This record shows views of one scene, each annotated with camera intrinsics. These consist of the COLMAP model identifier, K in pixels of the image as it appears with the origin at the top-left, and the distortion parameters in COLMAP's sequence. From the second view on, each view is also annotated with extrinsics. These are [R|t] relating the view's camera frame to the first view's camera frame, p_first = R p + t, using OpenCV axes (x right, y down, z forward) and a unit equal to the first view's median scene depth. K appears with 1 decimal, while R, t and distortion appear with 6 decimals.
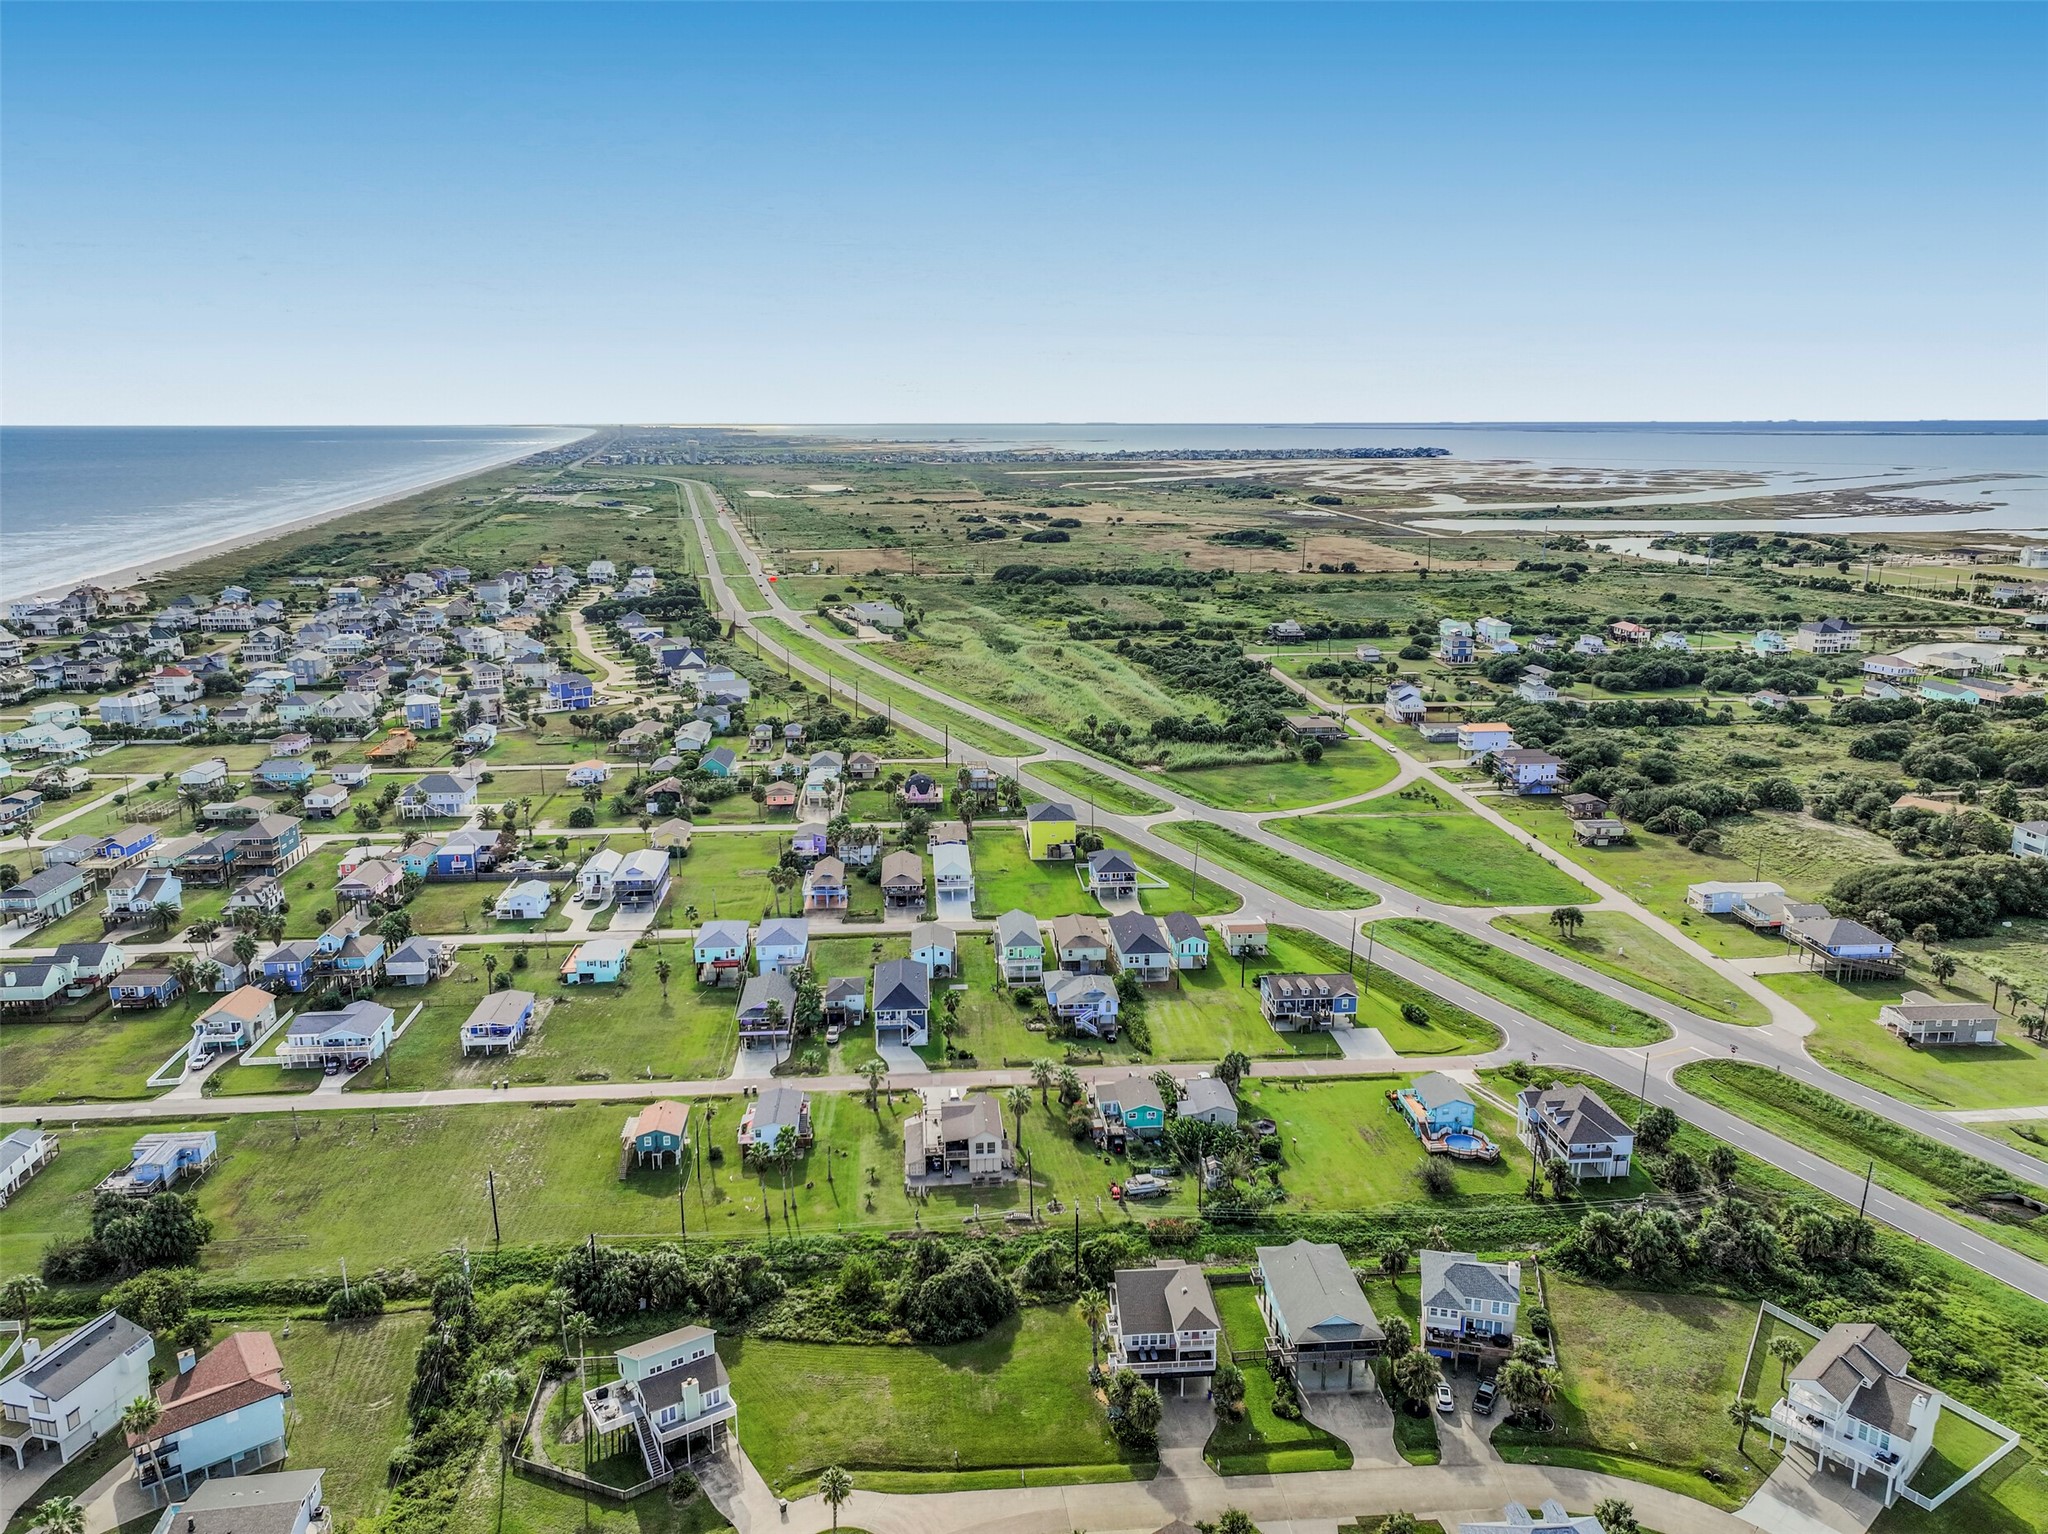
lens RADIAL K [[1434.9, 0, 1024.0], [0, 1434.9, 767.0], [0, 0, 1]] dist [0.008107, 0.000384]
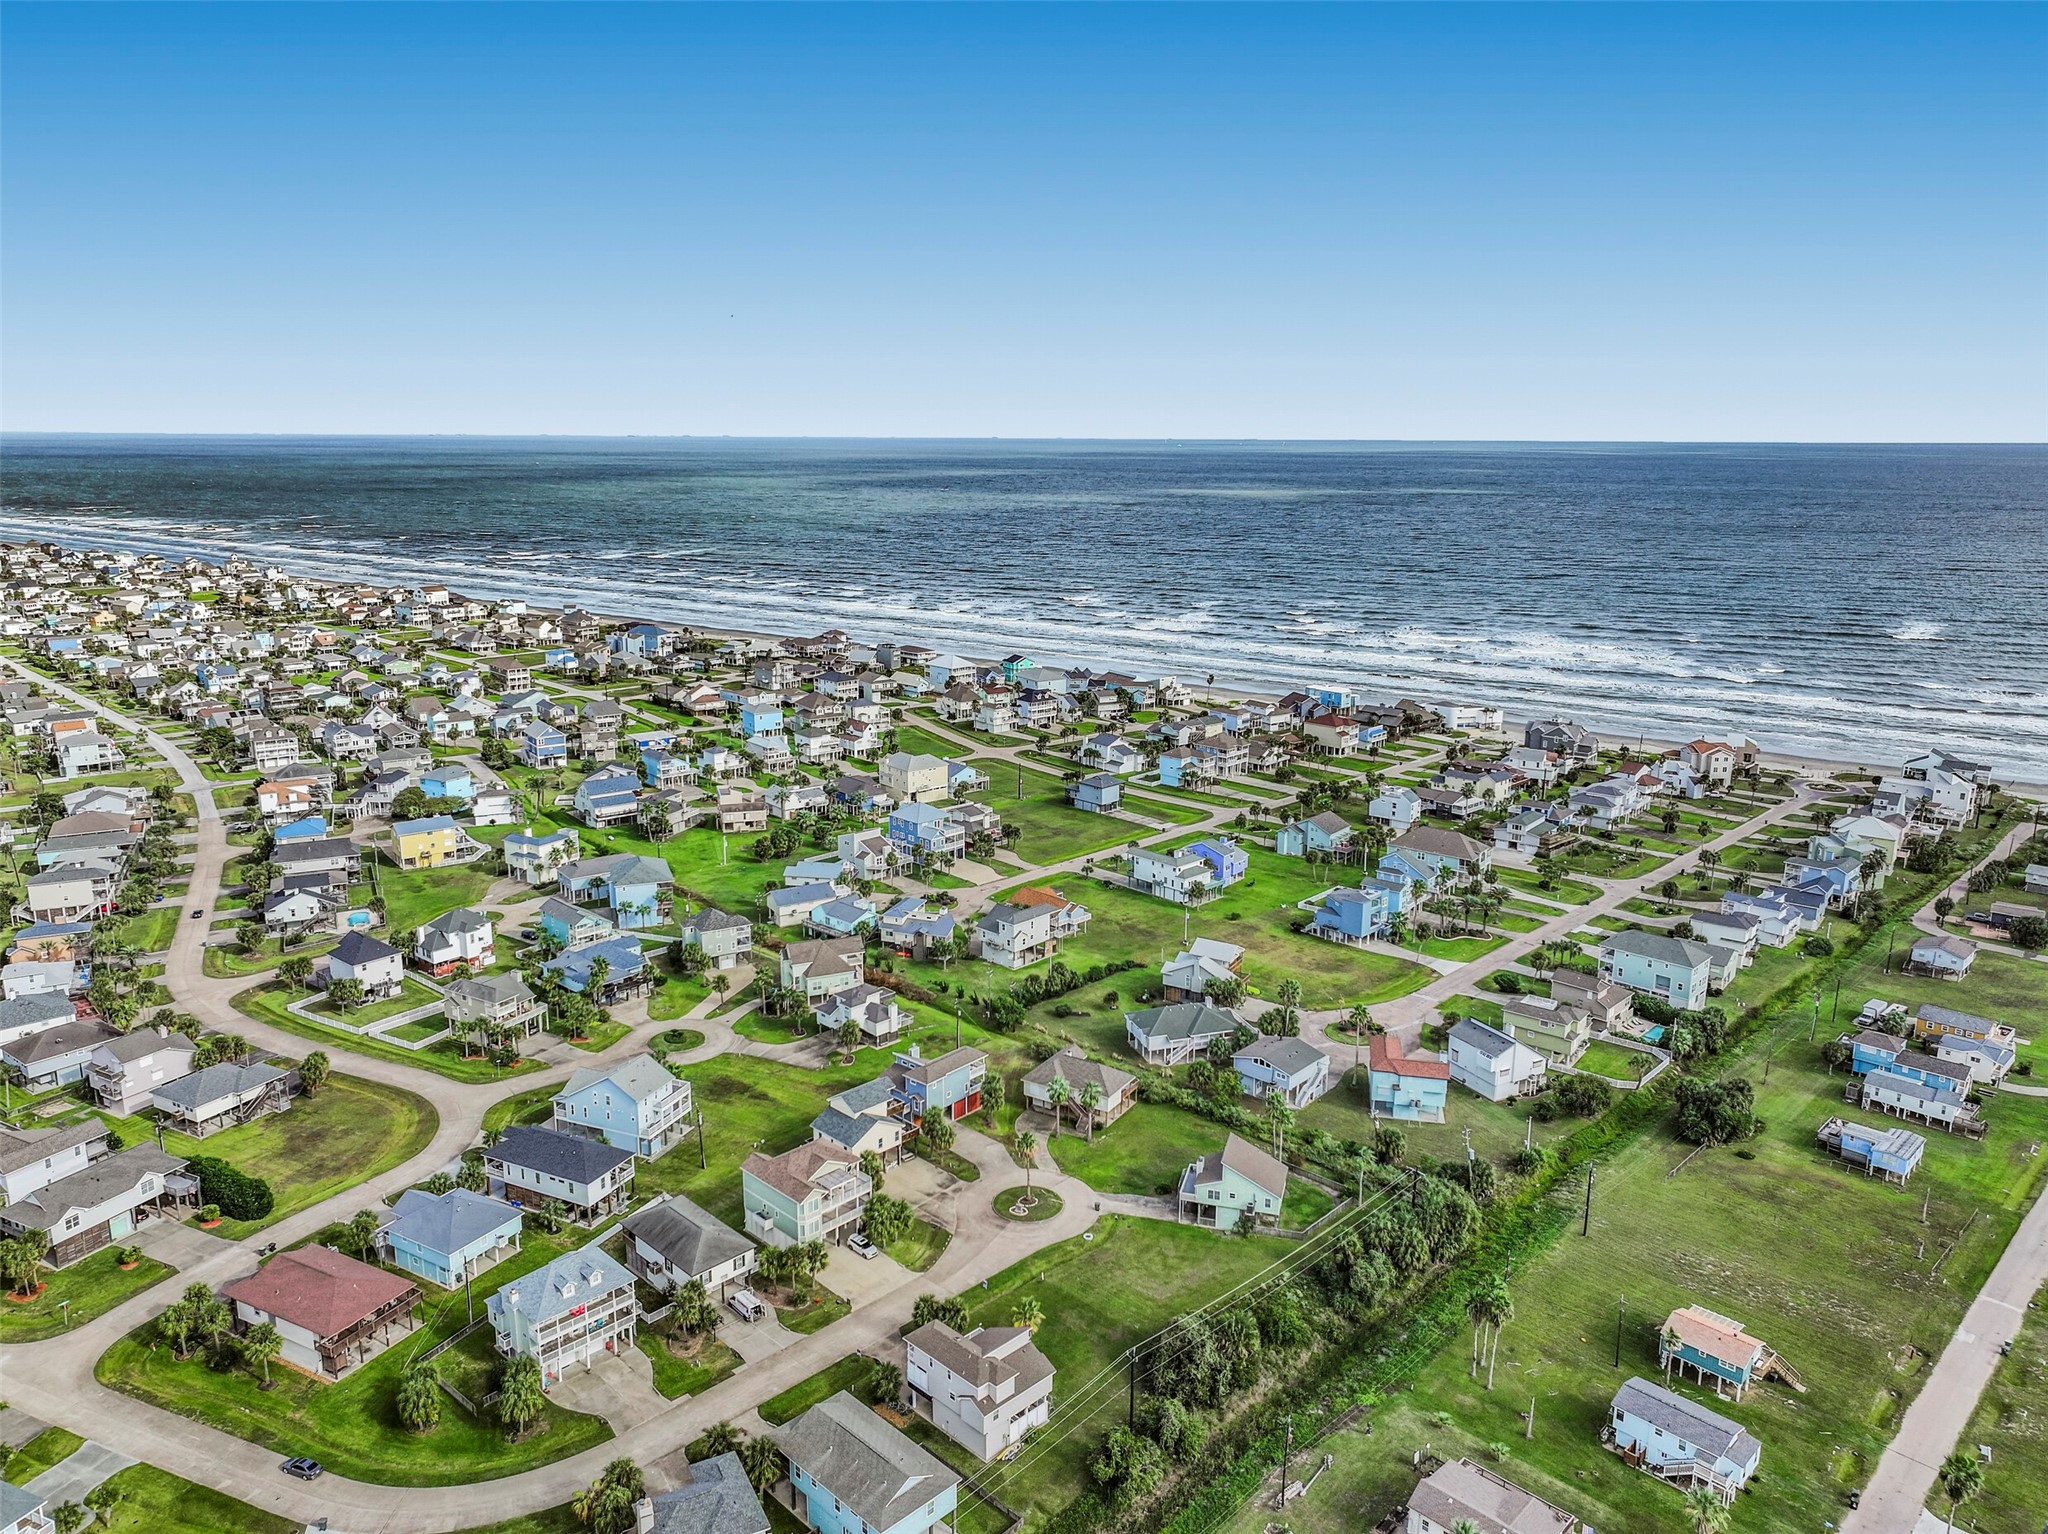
lens RADIAL K [[1434.9, 0, 1024.0], [0, 1434.9, 767.0], [0, 0, 1]] dist [0.008107, 0.000384]
pose [[-0.758301, 0.145814, -0.635388, 0.420440], [-0.157891, 0.904565, 0.396021, -0.247099], [0.632495, 0.400626, -0.662910, 1.002206]]
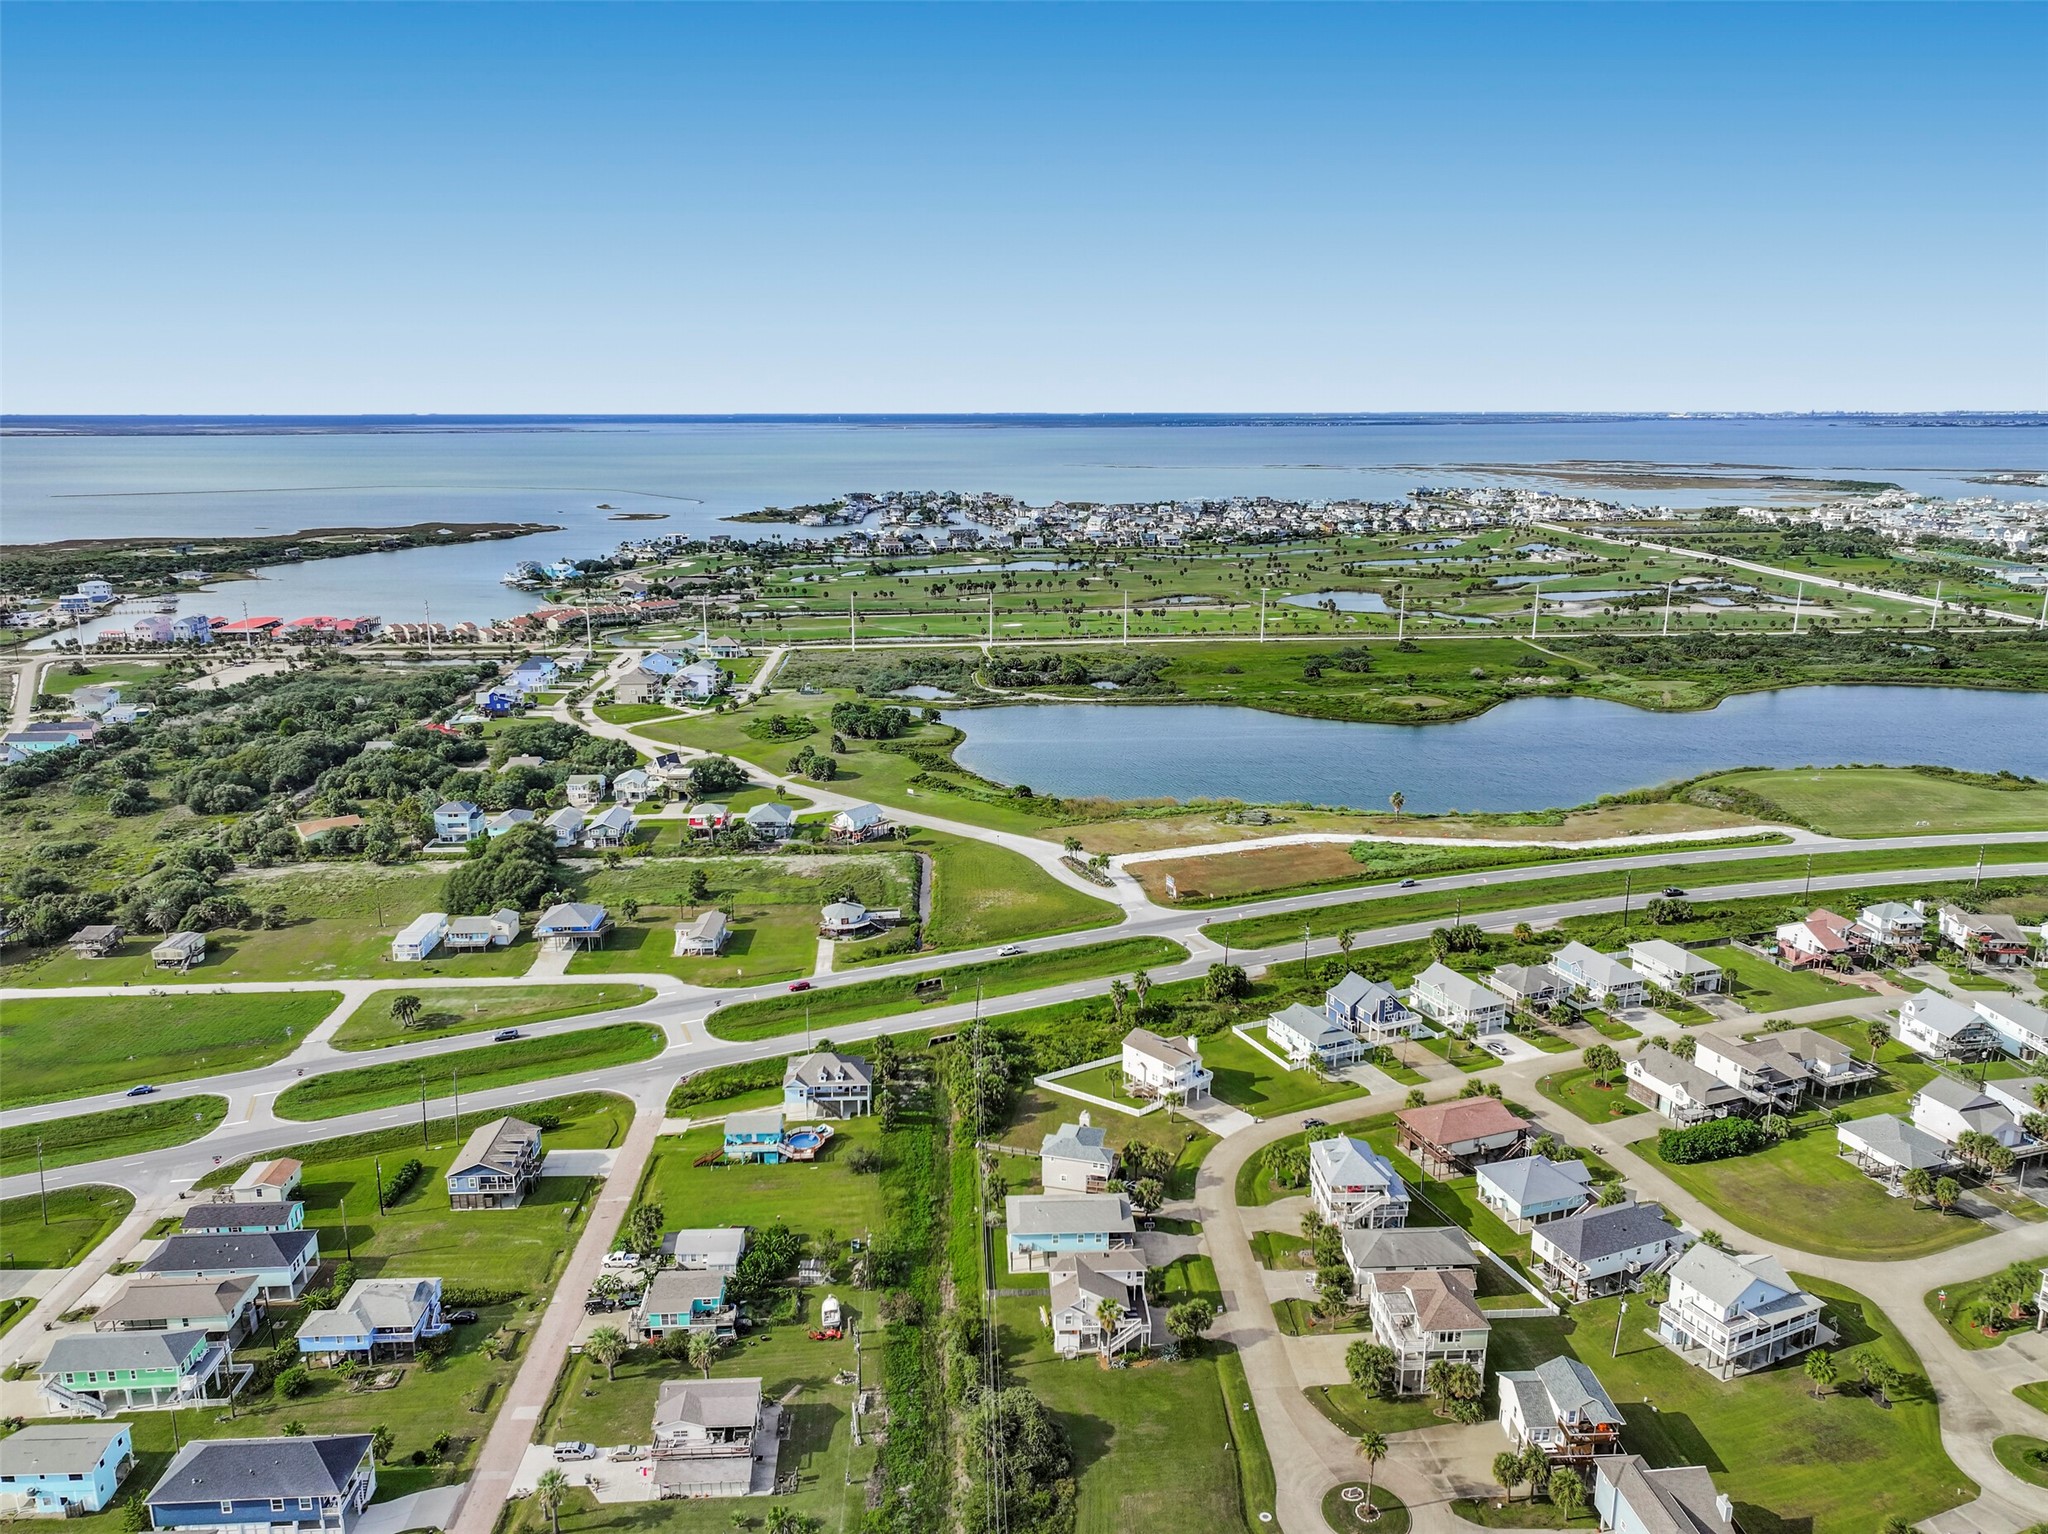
lens RADIAL K [[1434.9, 0, 1024.0], [0, 1434.9, 767.0], [0, 0, 1]] dist [0.008107, 0.000384]
pose [[0.032383, -0.240617, 0.970080, -0.648337], [0.238093, 0.944504, 0.226326, -0.214001], [-0.970702, 0.223640, 0.087875, 0.573289]]
